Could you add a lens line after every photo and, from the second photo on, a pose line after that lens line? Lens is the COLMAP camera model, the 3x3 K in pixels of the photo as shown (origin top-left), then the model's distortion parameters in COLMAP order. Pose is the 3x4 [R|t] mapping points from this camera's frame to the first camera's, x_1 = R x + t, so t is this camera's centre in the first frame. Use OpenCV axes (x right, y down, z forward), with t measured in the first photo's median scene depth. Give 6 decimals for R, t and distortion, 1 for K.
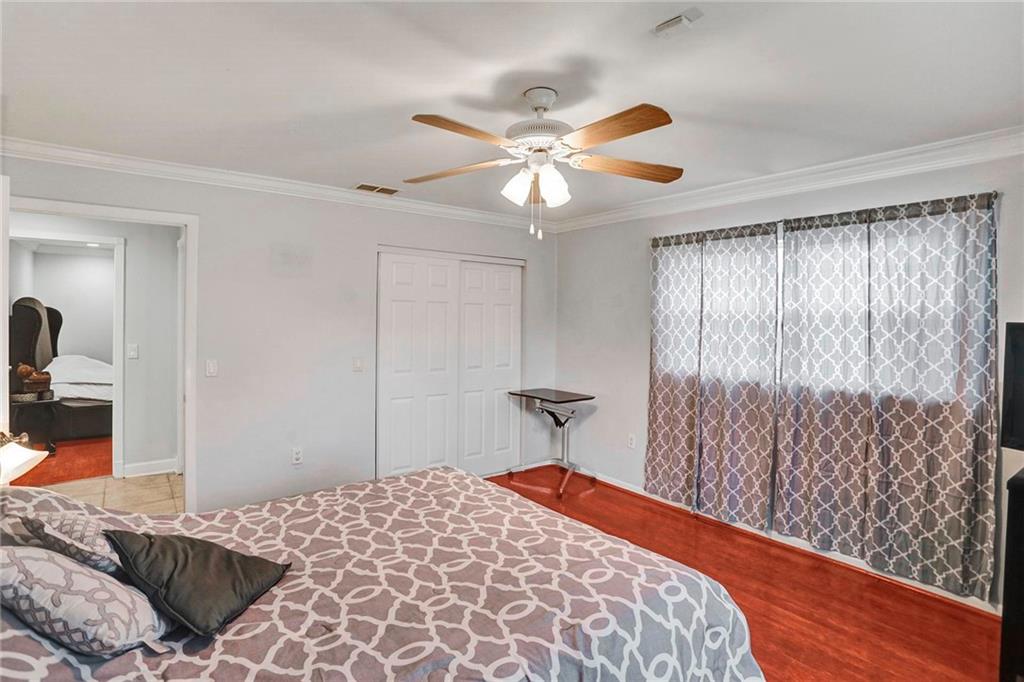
lens RADIAL K [[527.5, 0, 517.7], [0, 527.5, 318.9], [0, 0, 1]] dist [-0.037096, 0.000382]
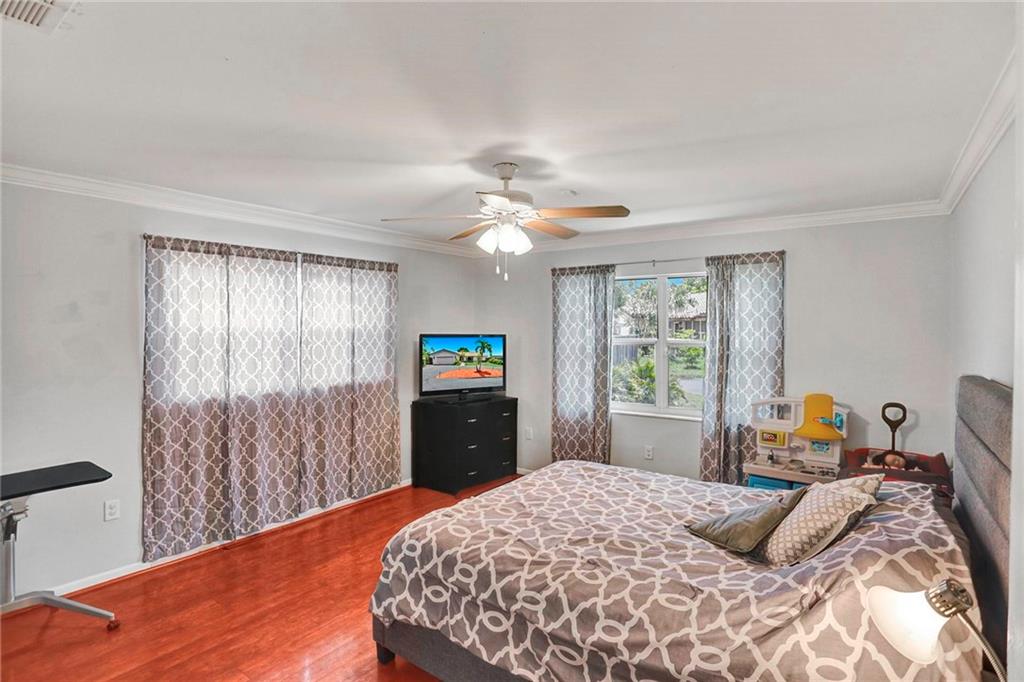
lens RADIAL K [[527.5, 0, 517.7], [0, 527.5, 318.9], [0, 0, 1]] dist [-0.037096, 0.000382]
pose [[-0.290513, 0.000989, 0.956870, -0.792833], [0.001455, 0.999999, -0.000592, -0.033931], [-0.956870, 0.001221, -0.290515, 0.869543]]
